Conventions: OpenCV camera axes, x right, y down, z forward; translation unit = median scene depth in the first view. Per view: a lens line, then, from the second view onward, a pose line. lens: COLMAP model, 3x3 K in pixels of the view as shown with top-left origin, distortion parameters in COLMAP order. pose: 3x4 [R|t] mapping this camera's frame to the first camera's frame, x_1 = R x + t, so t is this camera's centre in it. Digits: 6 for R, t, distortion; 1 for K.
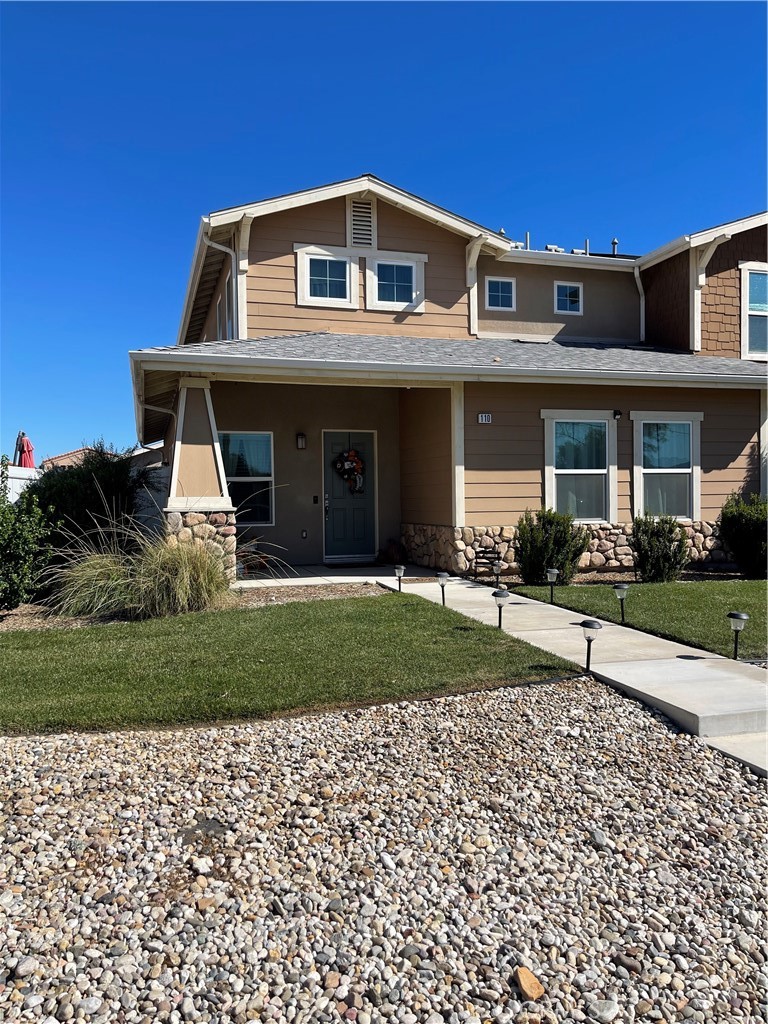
lens RADIAL K [[775.7, 0, 383.8], [0, 775.7, 518.1], [0, 0, 1]] dist [0.012384, 0.002092]
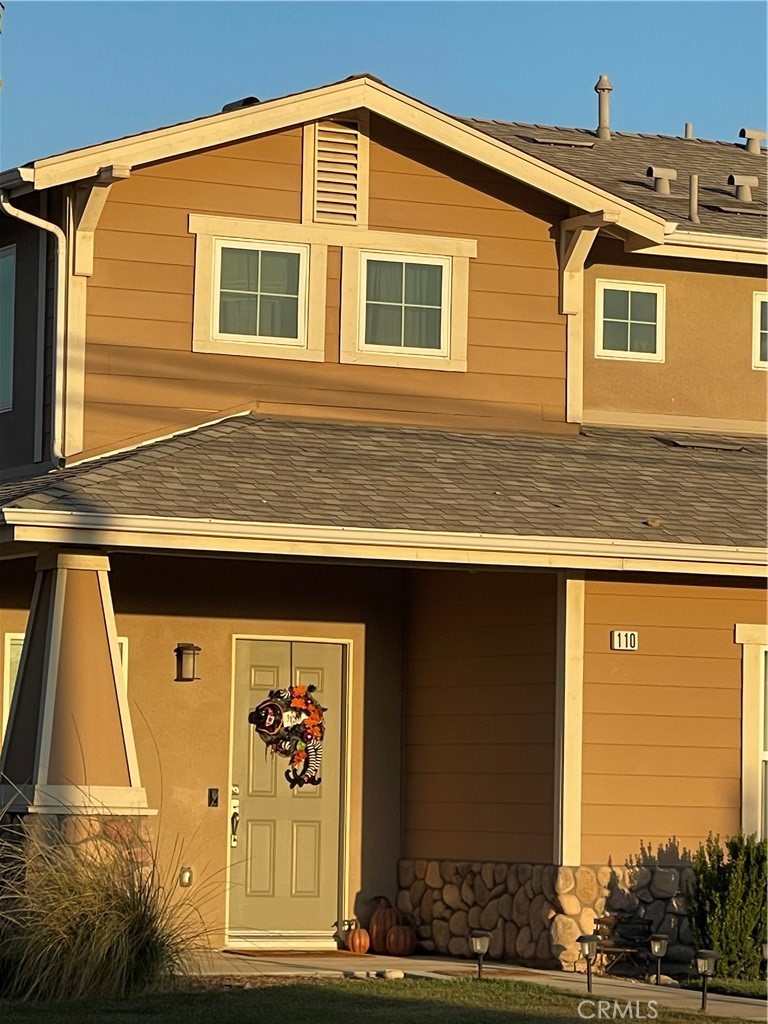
lens RADIAL K [[4130.4, 0, 383.4], [0, 4130.4, 511.1], [0, 0, 1]] dist [0.315064, 0.000000]
pose [[0.985743, 0.043169, 0.162628, -0.376236], [-0.027703, 0.994977, -0.096198, 0.036847], [-0.165964, 0.090322, 0.981987, -1.288448]]
